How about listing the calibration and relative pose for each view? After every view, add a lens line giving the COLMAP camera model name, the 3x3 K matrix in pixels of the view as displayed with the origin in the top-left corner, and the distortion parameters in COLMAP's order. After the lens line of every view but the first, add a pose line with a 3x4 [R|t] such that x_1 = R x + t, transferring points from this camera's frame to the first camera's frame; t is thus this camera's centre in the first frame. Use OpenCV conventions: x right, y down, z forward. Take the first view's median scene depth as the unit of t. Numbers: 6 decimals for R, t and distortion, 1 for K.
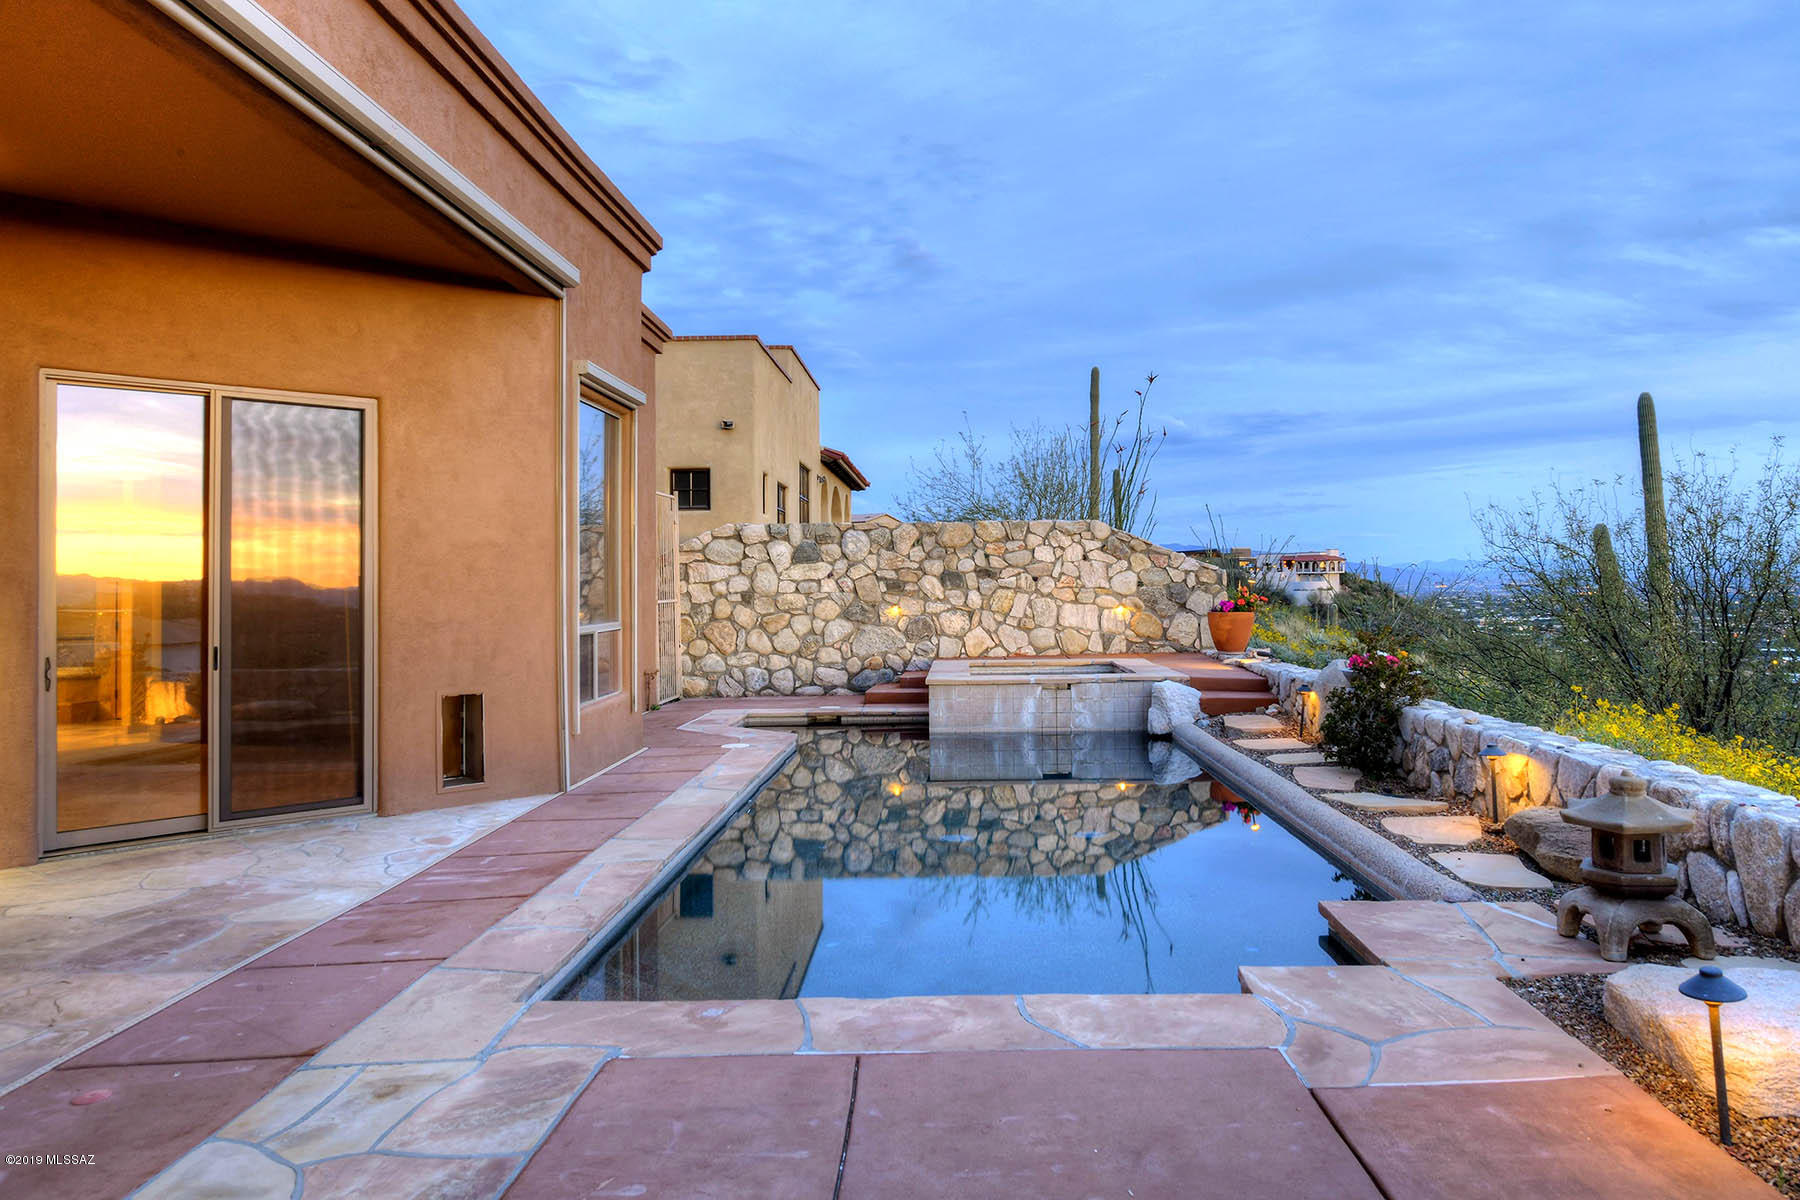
lens RADIAL K [[1137.2, 0, 900.0], [0, 1137.2, 600.0], [0, 0, 1]] dist [0.002542, 0.002011]
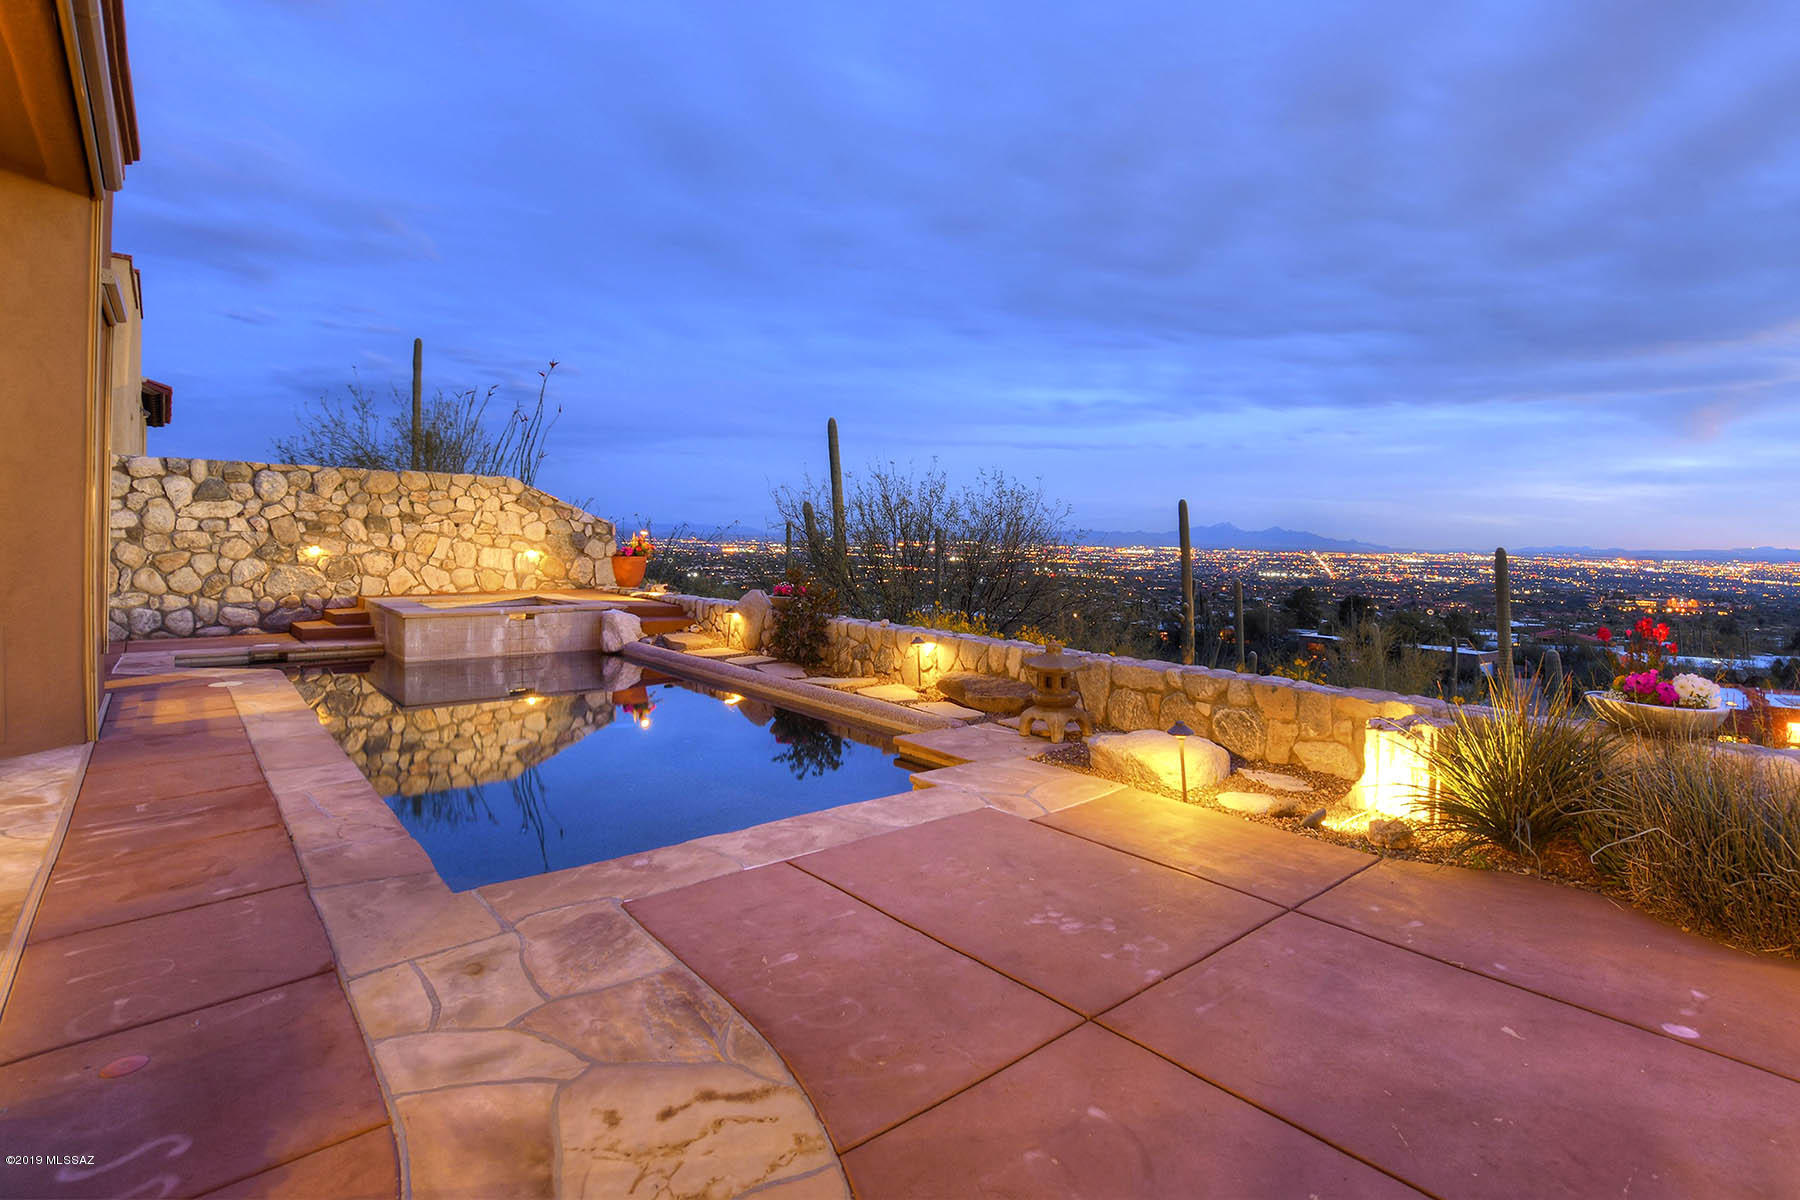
lens RADIAL K [[928.4, 0, 897.1], [0, 928.4, 531.4], [0, 0, 1]] dist [-0.003583, -0.001195]
pose [[0.751459, 0.031625, 0.659021, -0.165382], [-0.017264, 0.999451, -0.028276, 0.006346], [-0.659554, 0.009871, 0.751592, 0.012448]]
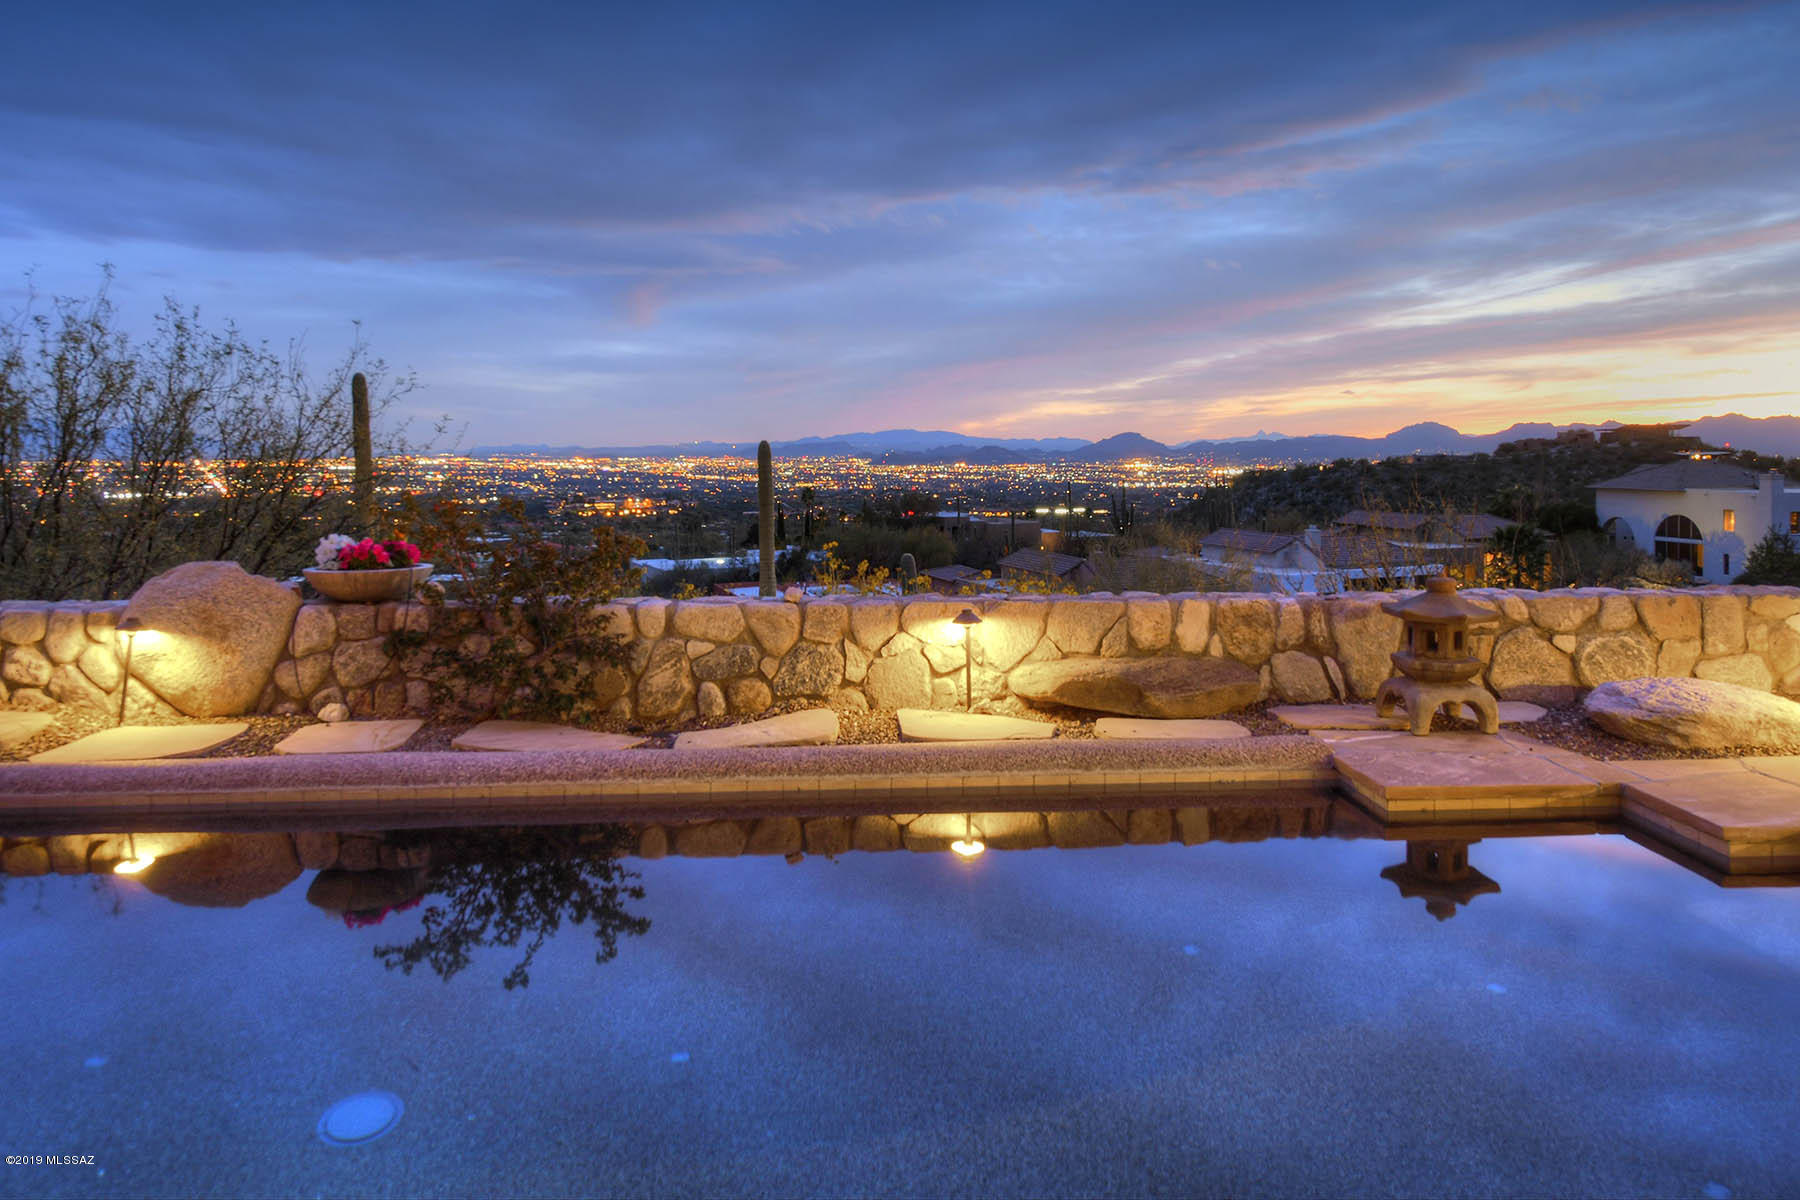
lens RADIAL K [[1277.2, 0, 900.0], [0, 1277.2, 600.0], [0, 0, 1]] dist [0.004980, 0.001520]
pose [[-0.111386, -0.103082, 0.988417, -0.164343], [0.021920, 0.994109, 0.106146, 0.009915], [-0.993535, 0.033490, -0.108471, 0.502570]]
